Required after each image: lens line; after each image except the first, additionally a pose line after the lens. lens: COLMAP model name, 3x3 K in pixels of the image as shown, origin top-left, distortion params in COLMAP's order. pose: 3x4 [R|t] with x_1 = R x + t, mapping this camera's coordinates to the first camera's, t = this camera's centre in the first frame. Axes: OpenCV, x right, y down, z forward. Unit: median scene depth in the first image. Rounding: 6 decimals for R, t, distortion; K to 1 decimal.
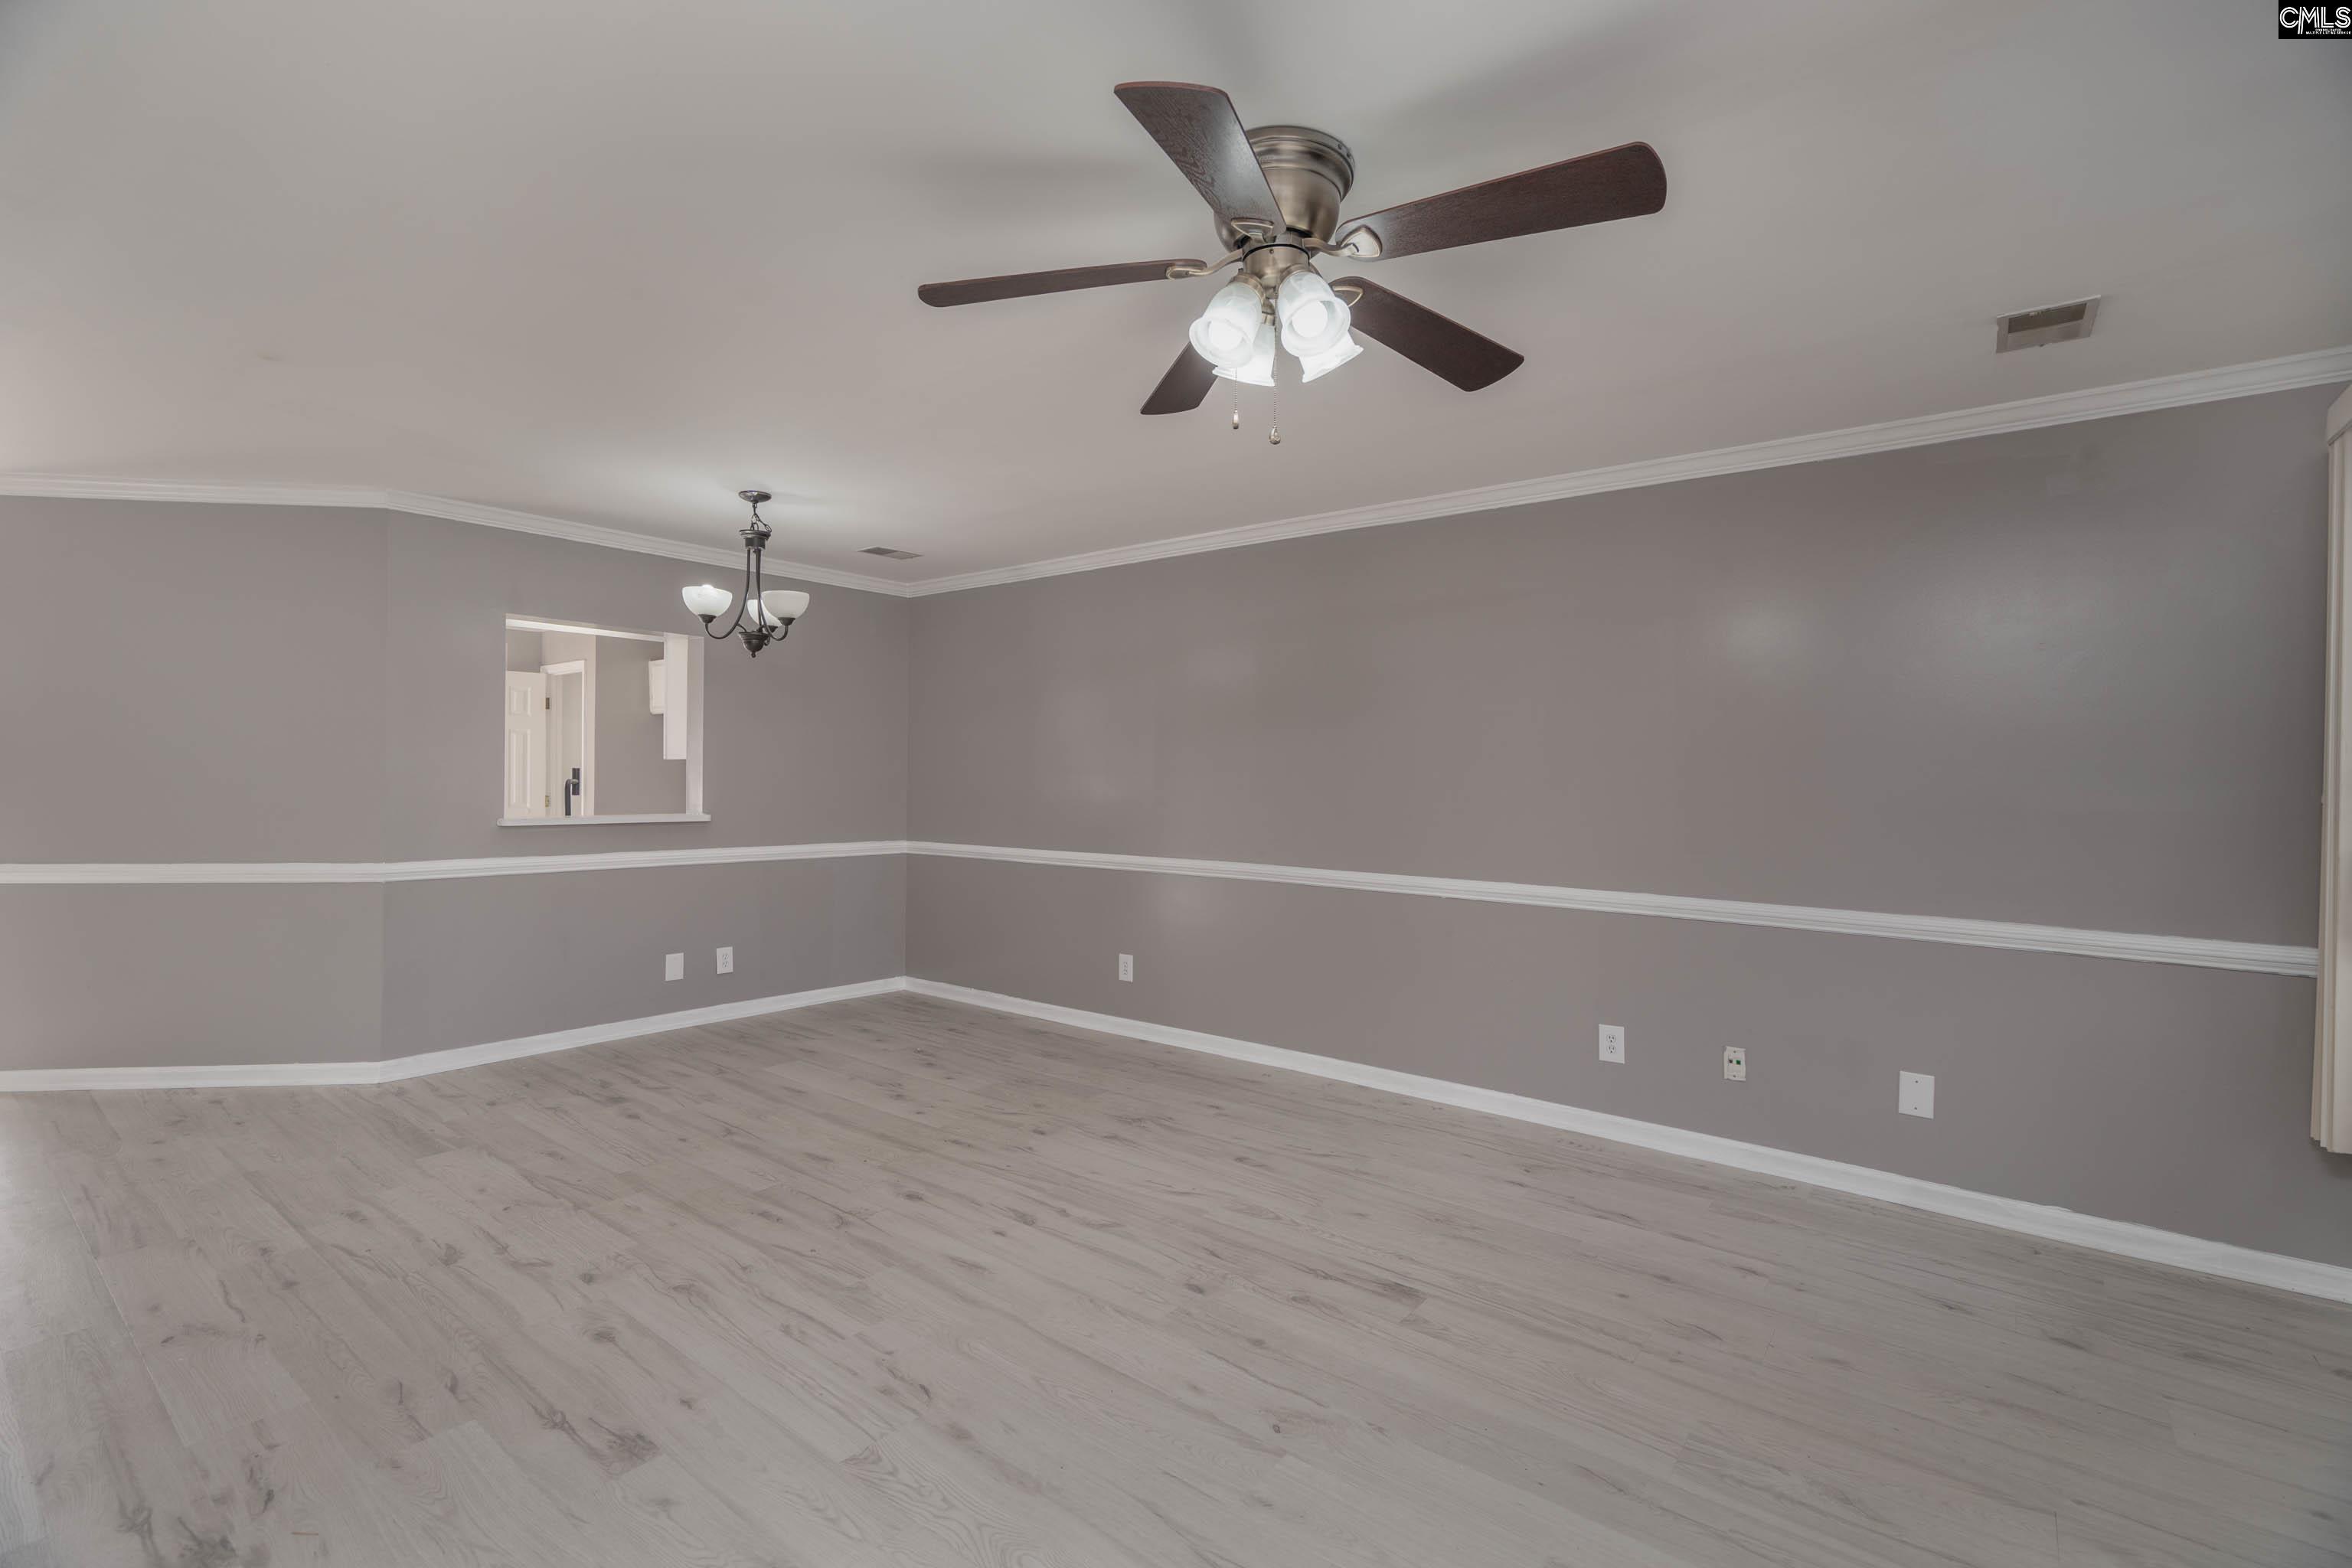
lens RADIAL K [[1049.8, 0, 1163.1], [0, 1049.8, 784.3], [0, 0, 1]] dist [-0.004241, 0.000540]
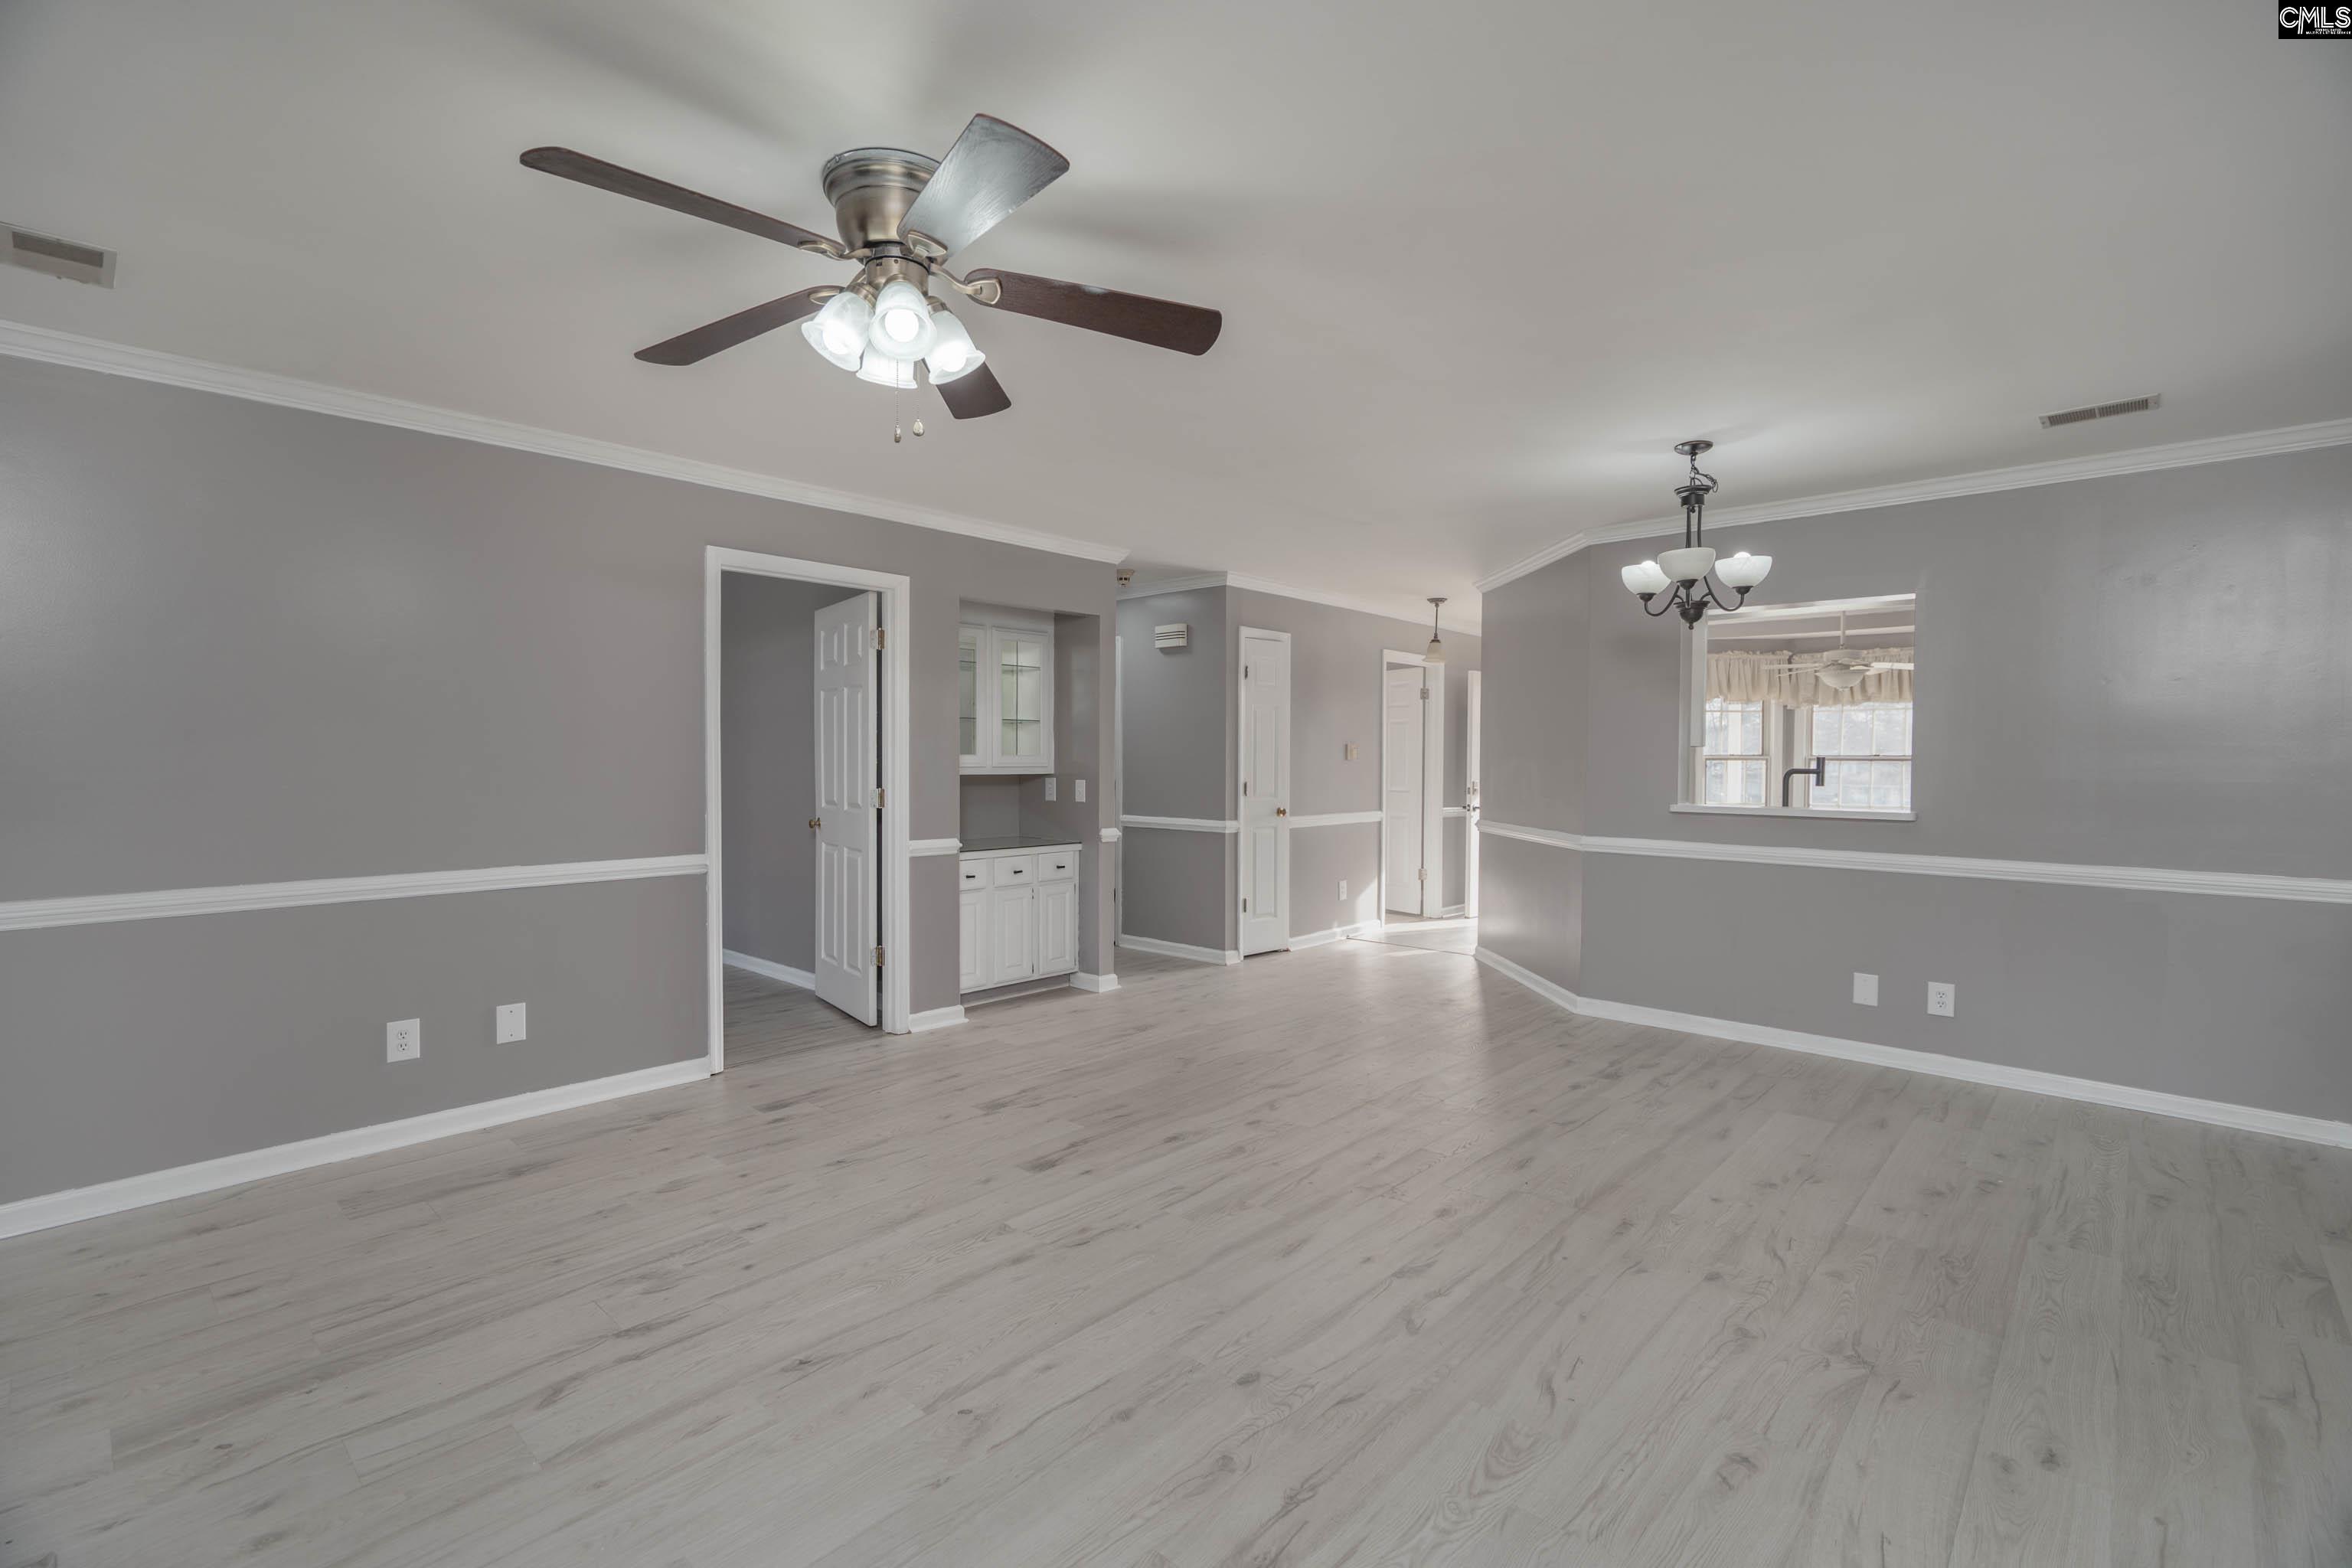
lens RADIAL K [[1049.8, 0, 1163.1], [0, 1049.8, 784.3], [0, 0, 1]] dist [-0.004241, 0.000540]
pose [[-0.077926, 0.012882, -0.996876, 0.685300], [-0.011241, 0.999842, 0.013799, 0.004331], [0.996896, 0.012281, -0.077769, 0.801652]]
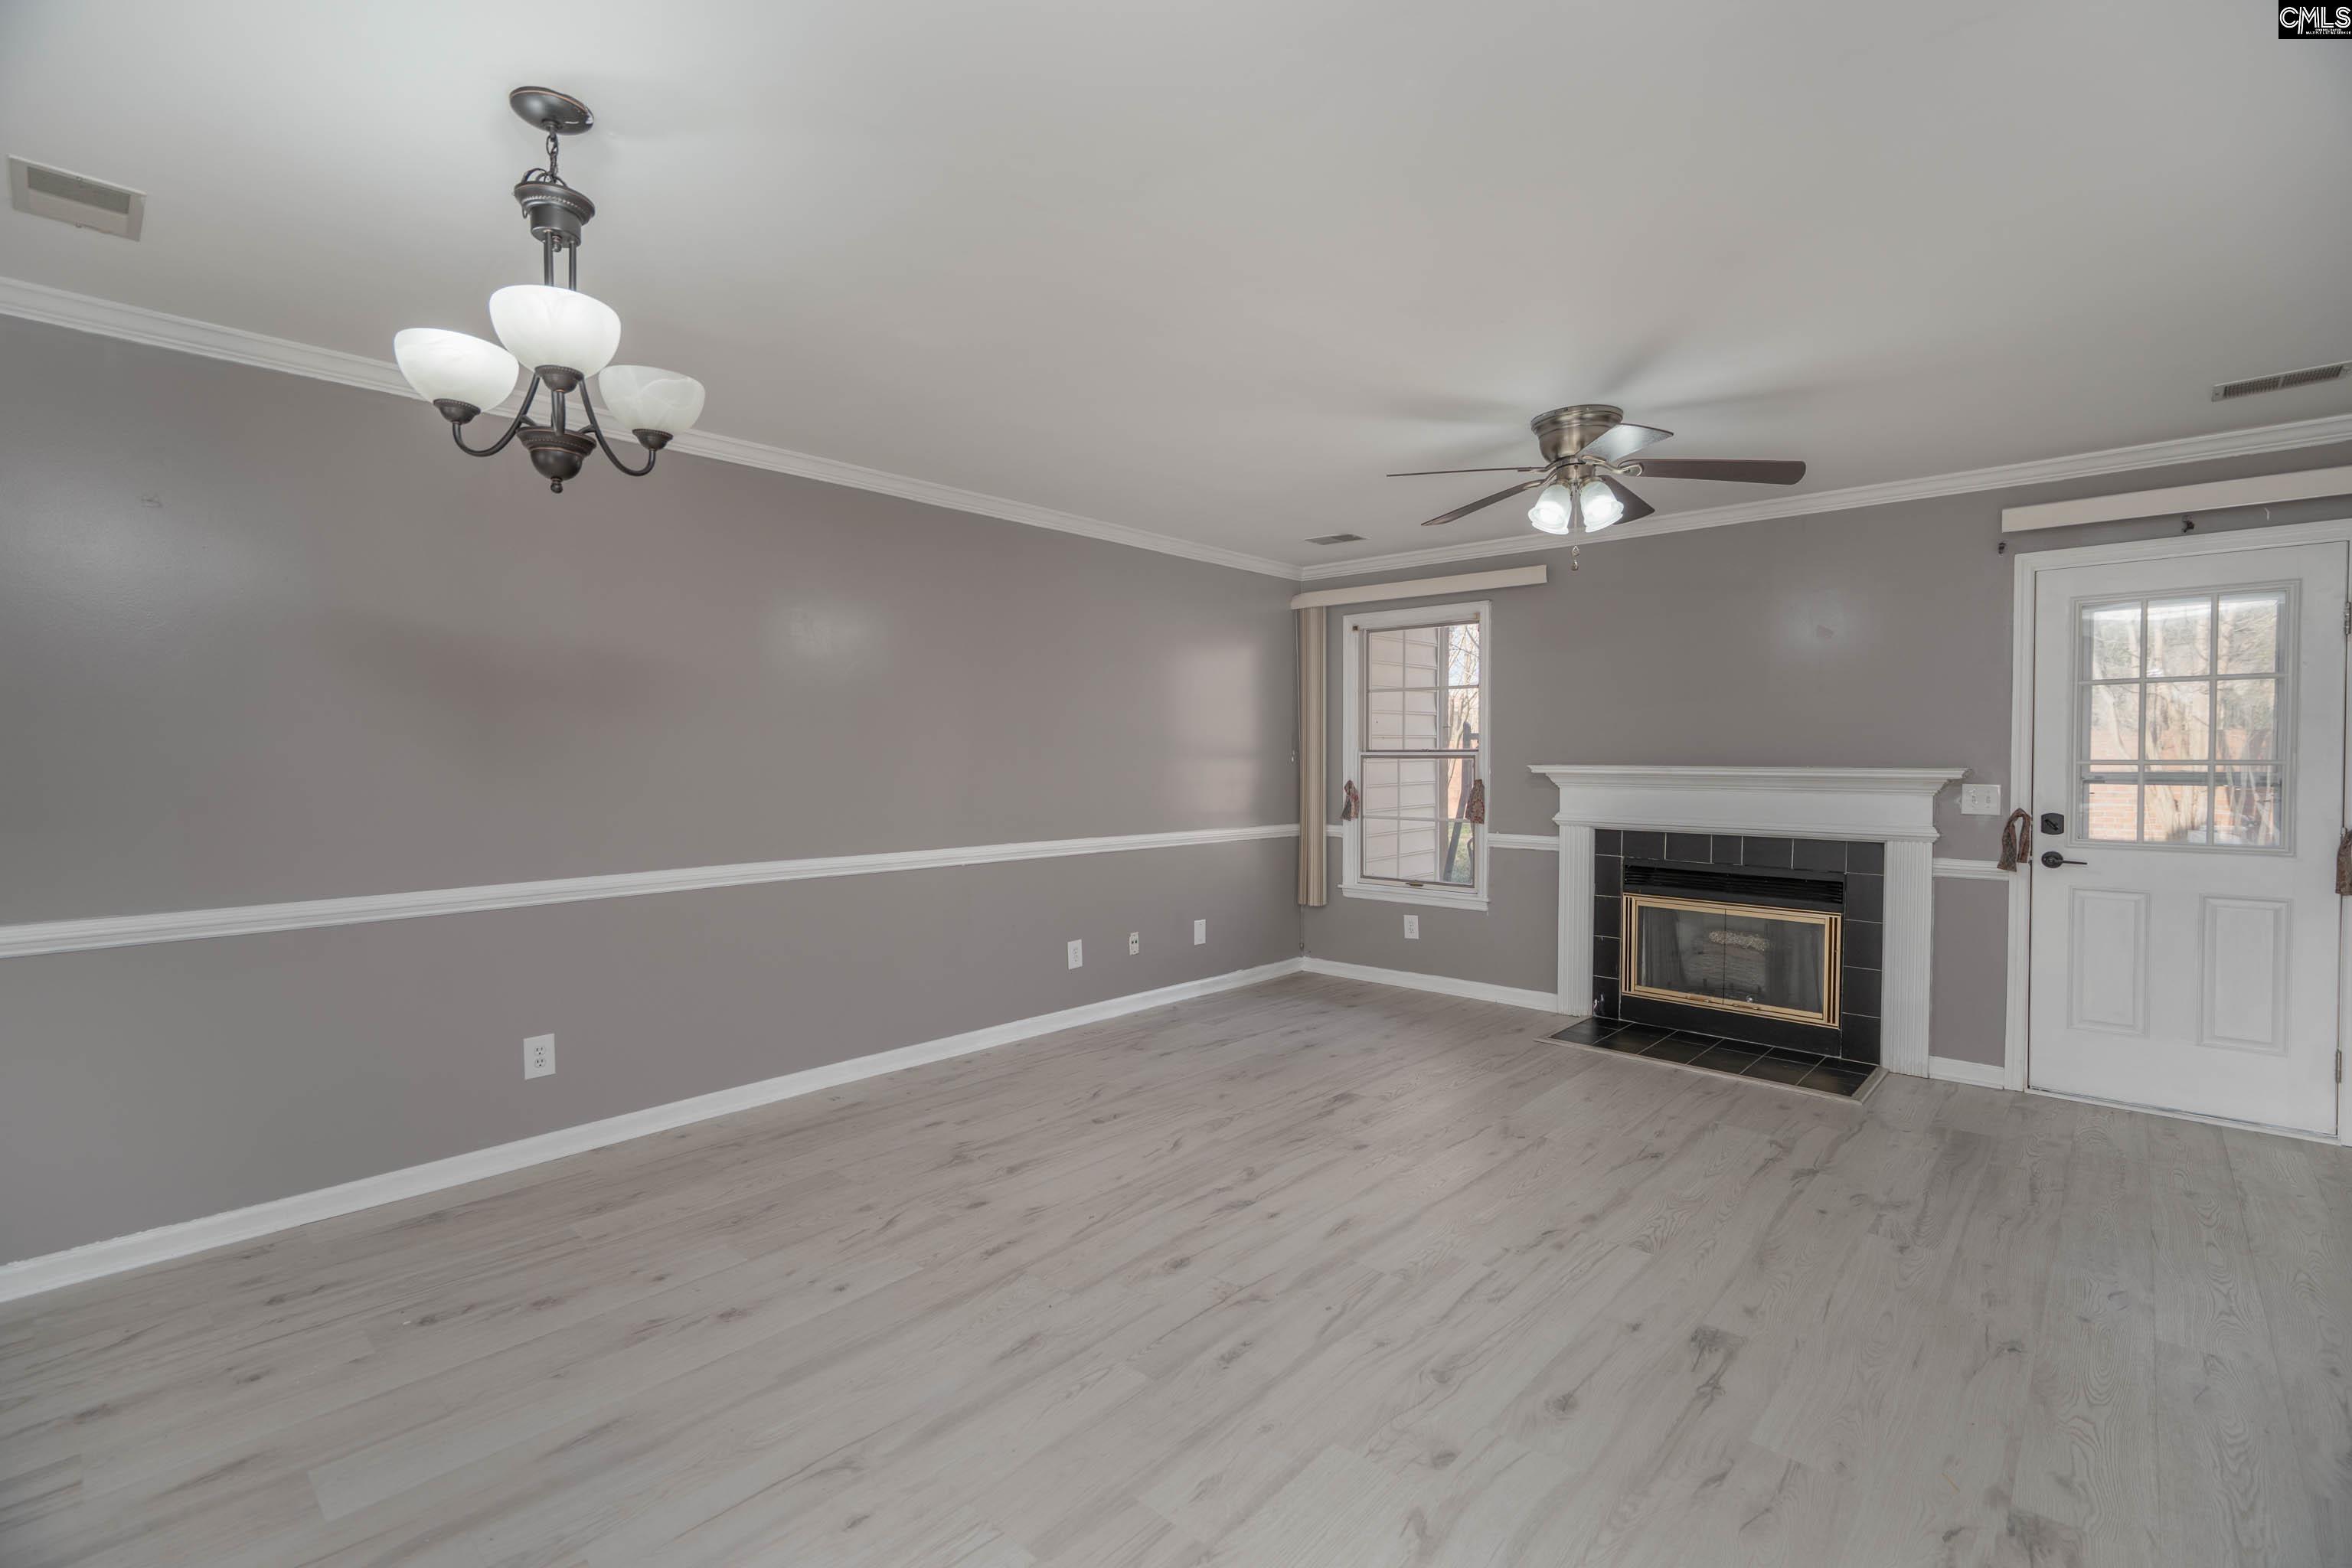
lens RADIAL K [[1049.8, 0, 1163.1], [0, 1049.8, 784.3], [0, 0, 1]] dist [-0.004241, 0.000540]
pose [[0.074914, -0.038089, 0.996462, -1.032821], [0.008747, 0.999257, 0.037538, -0.019222], [-0.997152, 0.005904, 0.075192, 0.926007]]
